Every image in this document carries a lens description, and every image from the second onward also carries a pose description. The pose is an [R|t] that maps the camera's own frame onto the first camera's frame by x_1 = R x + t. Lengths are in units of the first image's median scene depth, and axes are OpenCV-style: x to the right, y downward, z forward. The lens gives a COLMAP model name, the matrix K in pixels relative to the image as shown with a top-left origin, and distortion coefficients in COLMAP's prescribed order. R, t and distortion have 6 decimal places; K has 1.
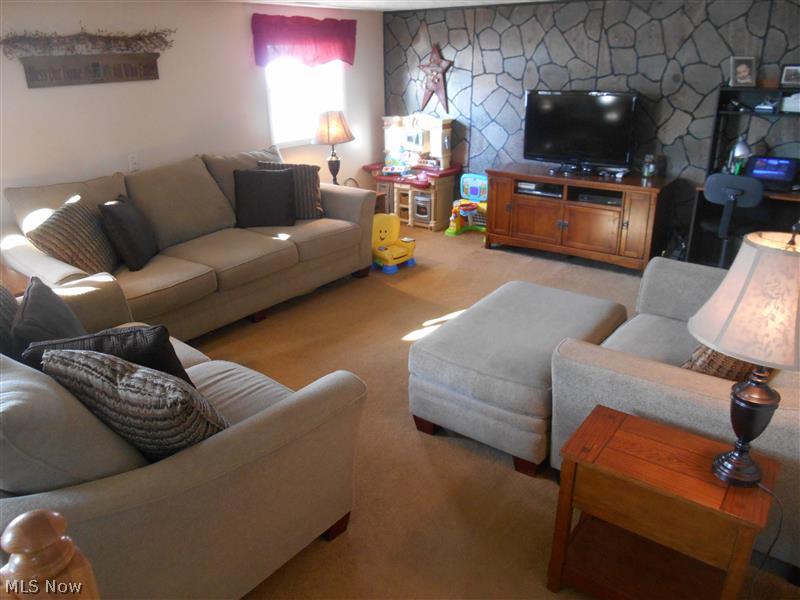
lens RADIAL K [[597.1, 0, 398.0], [0, 597.1, 298.6], [0, 0, 1]] dist [-0.054013, 0.003499]
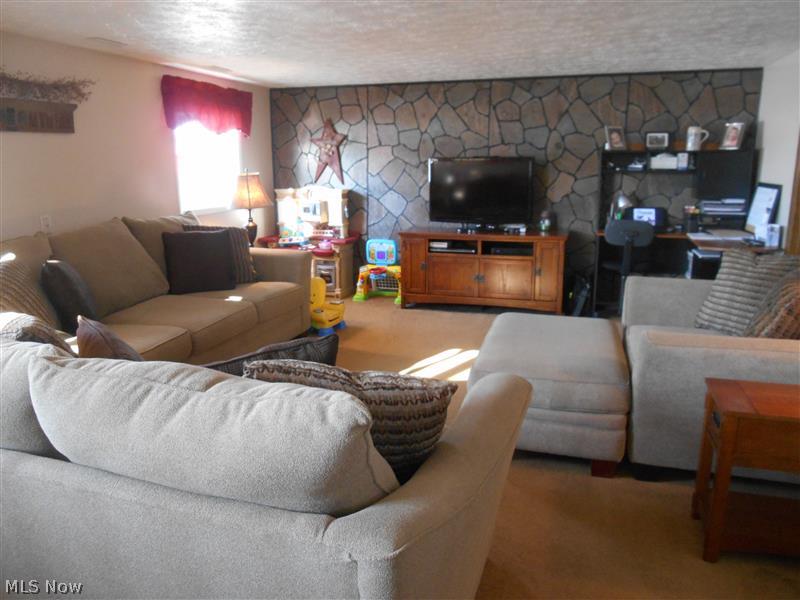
lens RADIAL K [[597.1, 0, 398.0], [0, 597.1, 298.6], [0, 0, 1]] dist [-0.054013, 0.003499]
pose [[0.939449, -0.064880, 0.336490, -0.227689], [0.118719, 0.982726, -0.141969, 0.048810], [-0.321466, 0.173320, 0.930924, 0.054541]]
